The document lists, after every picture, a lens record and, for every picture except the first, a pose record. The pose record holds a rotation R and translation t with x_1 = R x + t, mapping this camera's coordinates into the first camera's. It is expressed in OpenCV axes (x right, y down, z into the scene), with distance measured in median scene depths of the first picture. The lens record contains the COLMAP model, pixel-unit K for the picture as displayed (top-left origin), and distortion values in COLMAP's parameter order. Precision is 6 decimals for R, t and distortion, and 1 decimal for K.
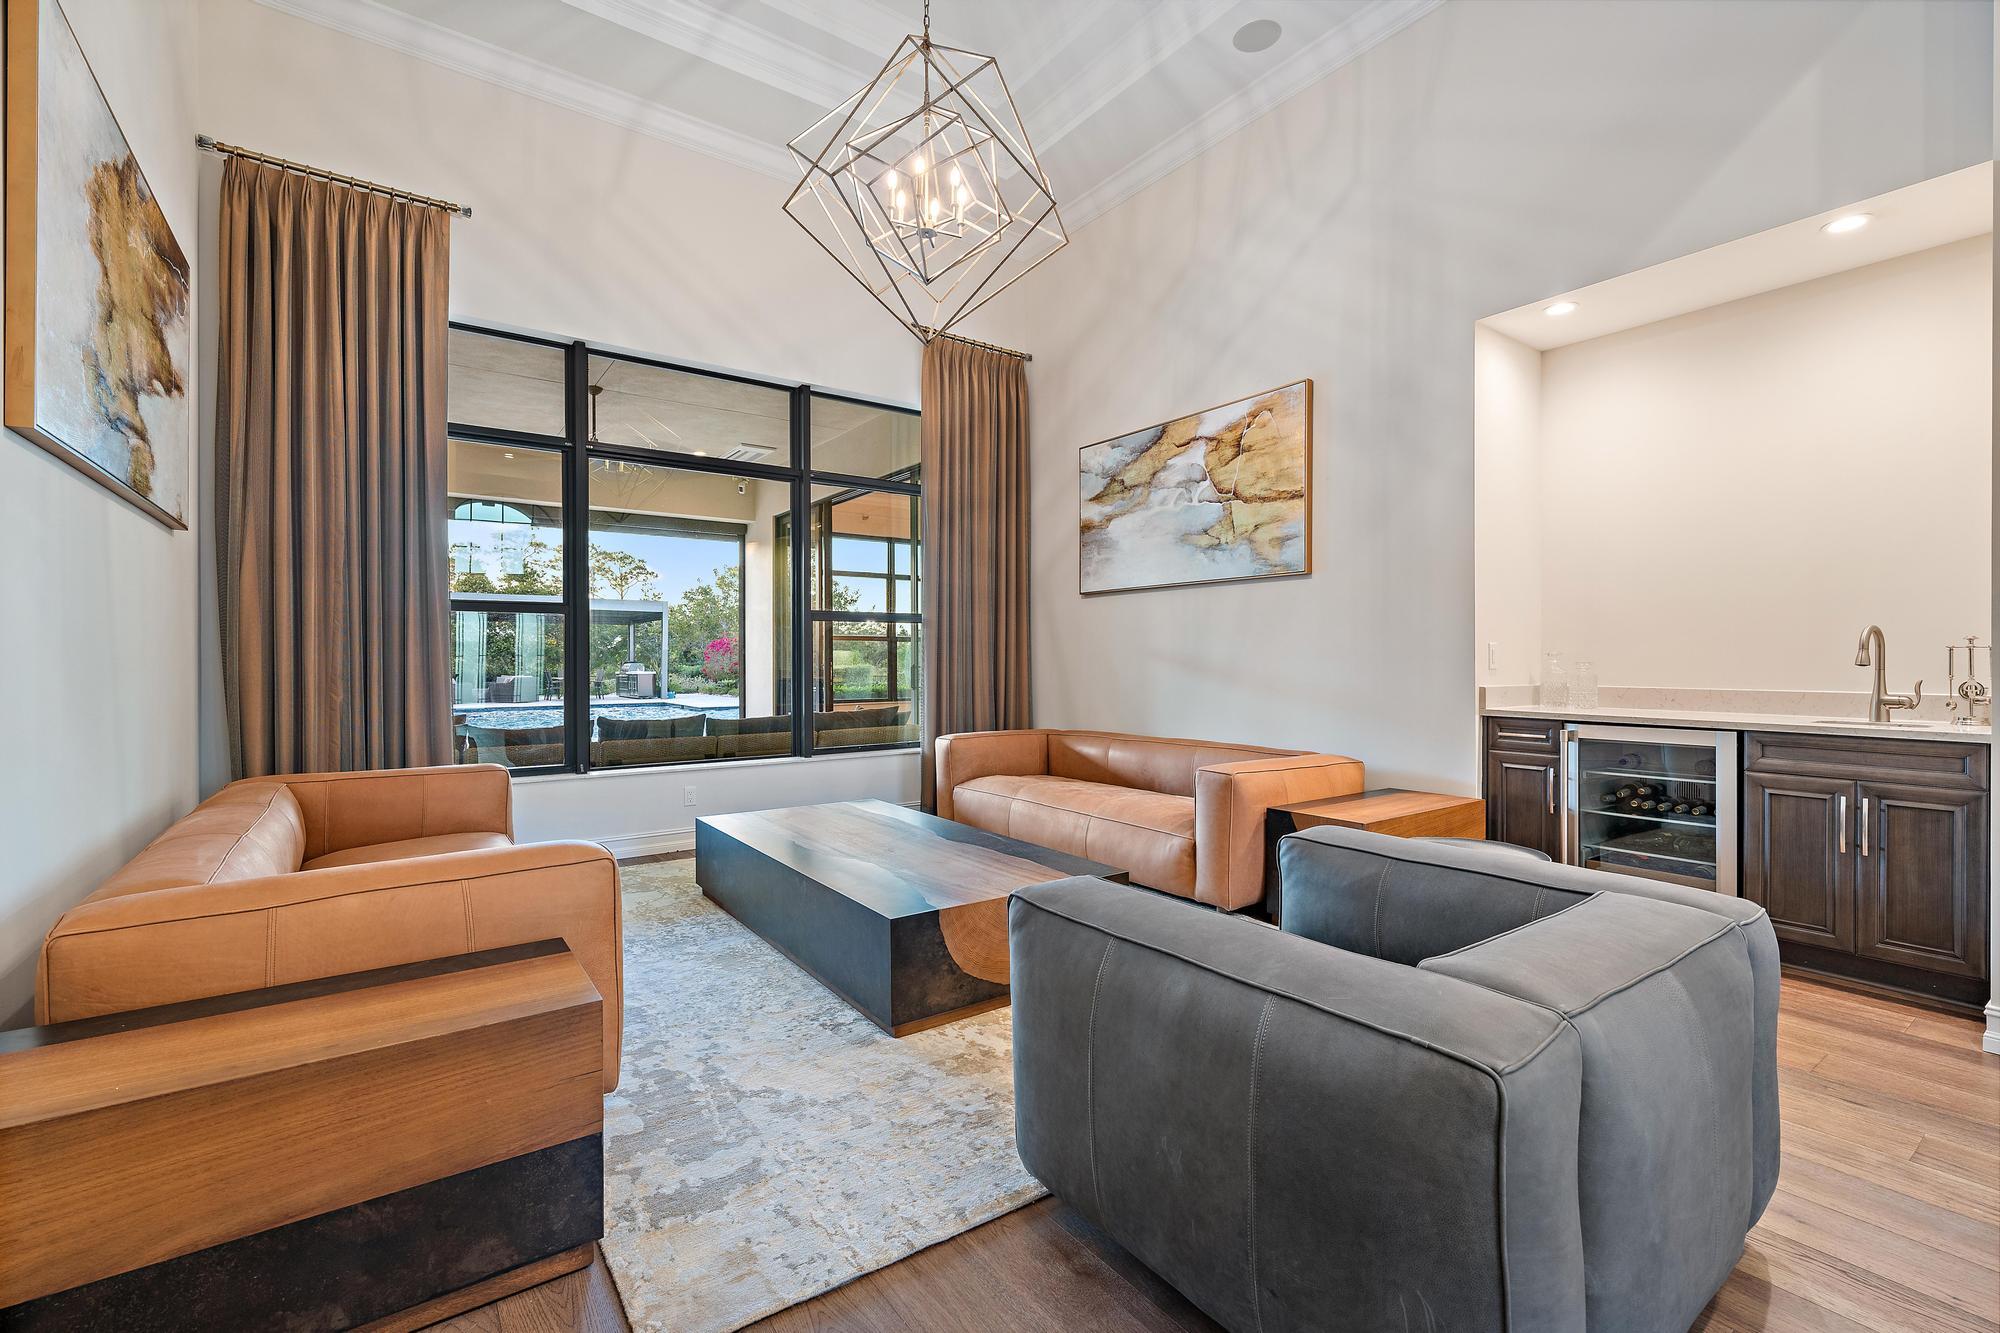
lens RADIAL K [[859.1, 0, 1000.0], [0, 859.1, 666.5], [0, 0, 1]] dist [0.002439, -0.000313]
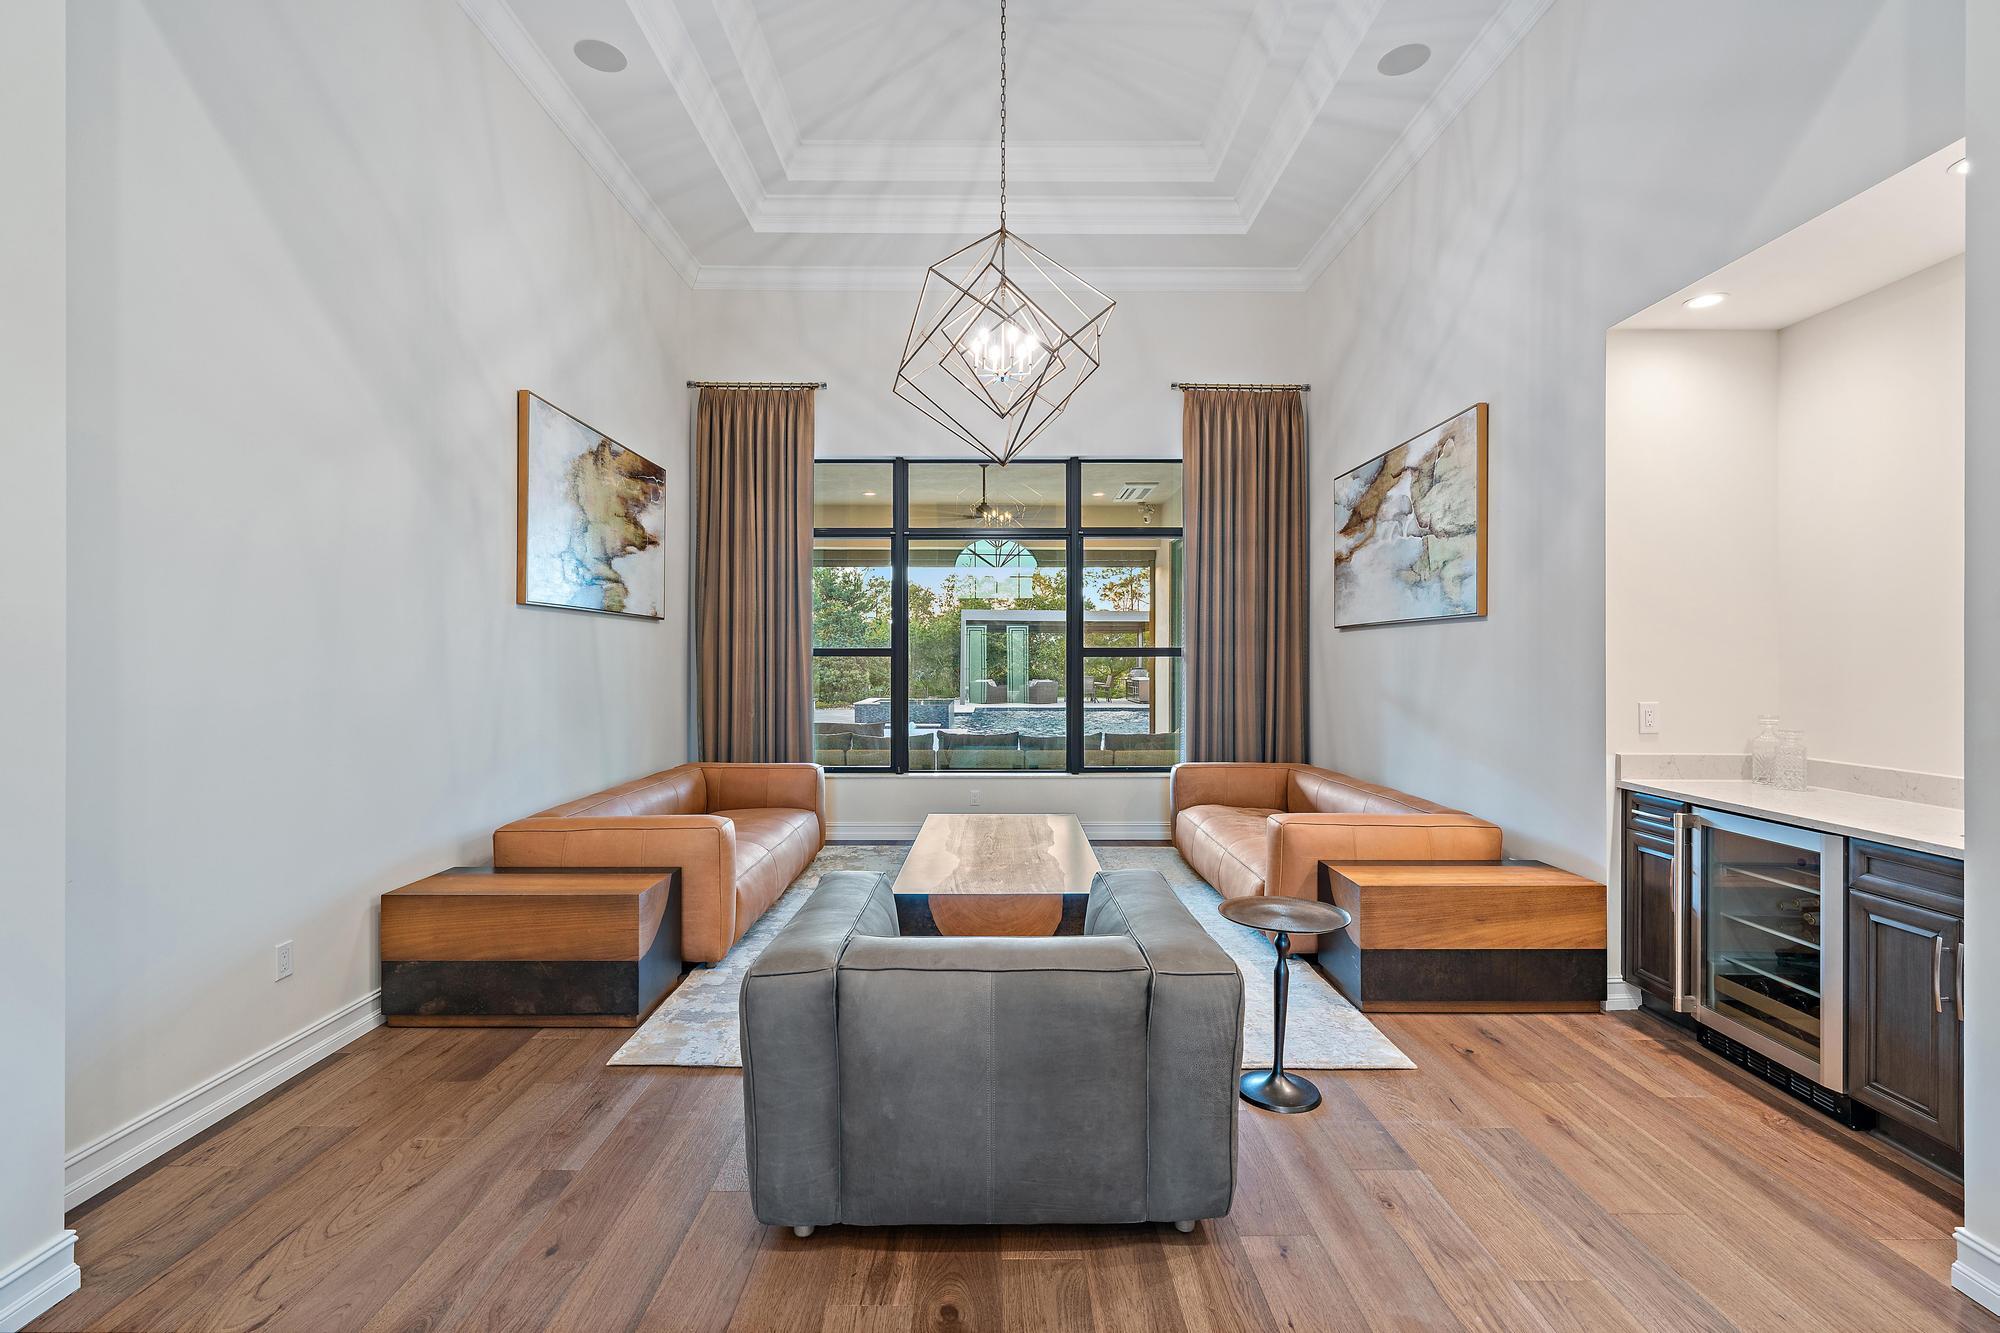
lens RADIAL K [[901.2, 0, 1000.0], [0, 901.2, 666.5], [0, 0, 1]] dist [0.001193, -0.000352]
pose [[0.816253, 0.006979, -0.577653, 0.474686], [-0.007088, 0.999973, 0.002067, -0.050420], [0.577651, 0.002407, 0.816280, -0.073376]]
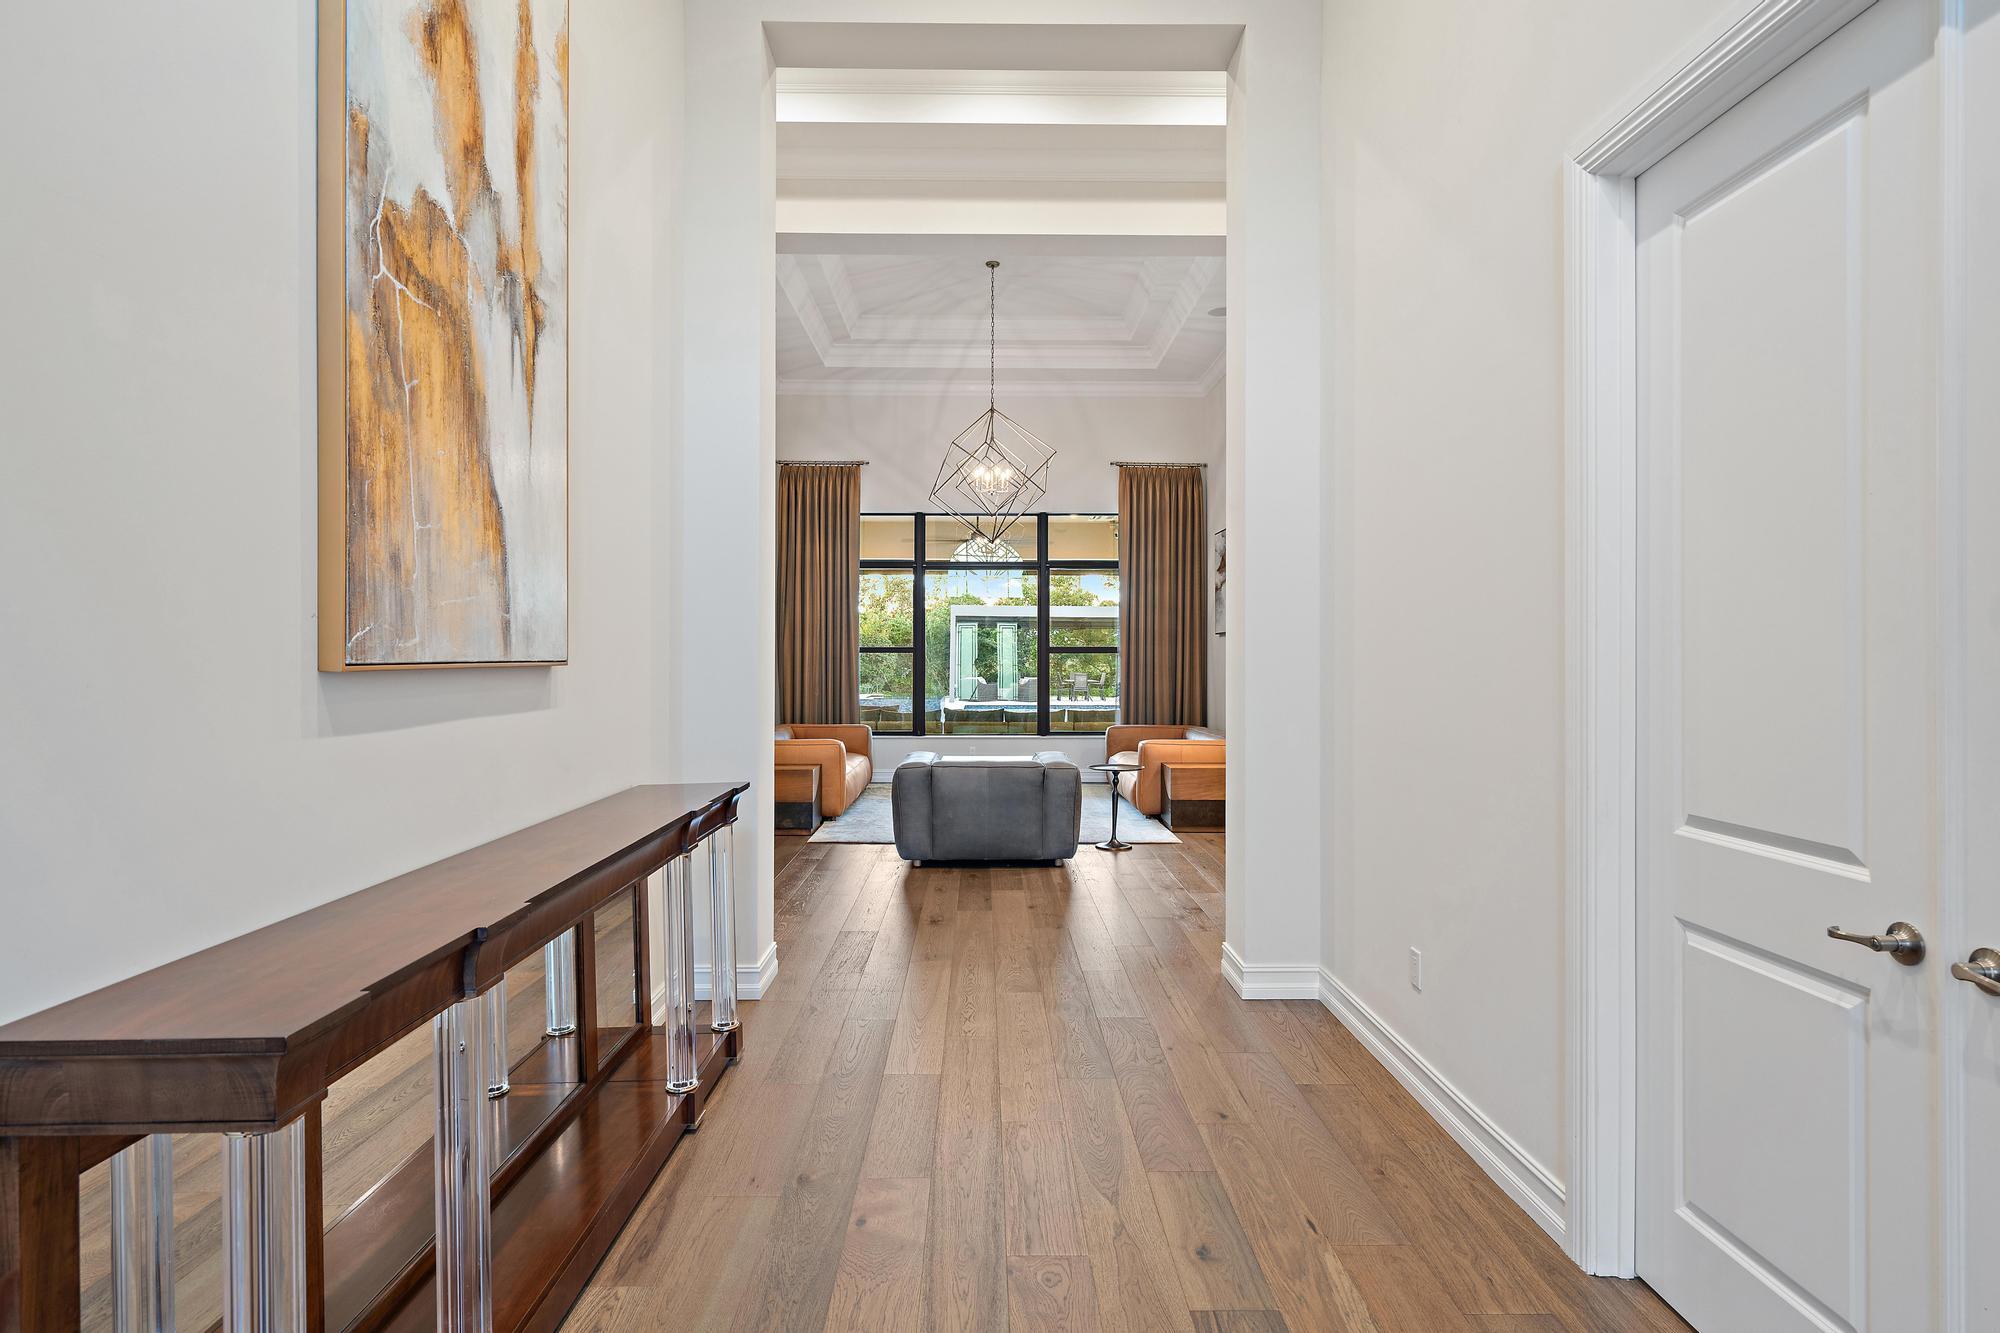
lens RADIAL K [[1076.2, 0, 1000.0], [0, 1076.2, 666.5], [0, 0, 1]] dist [0.004258, -0.000174]
pose [[0.821387, 0.008184, -0.570312, 1.053448], [-0.008144, 0.999963, 0.002621, -0.039623], [0.570313, 0.002492, 0.821424, -0.890705]]
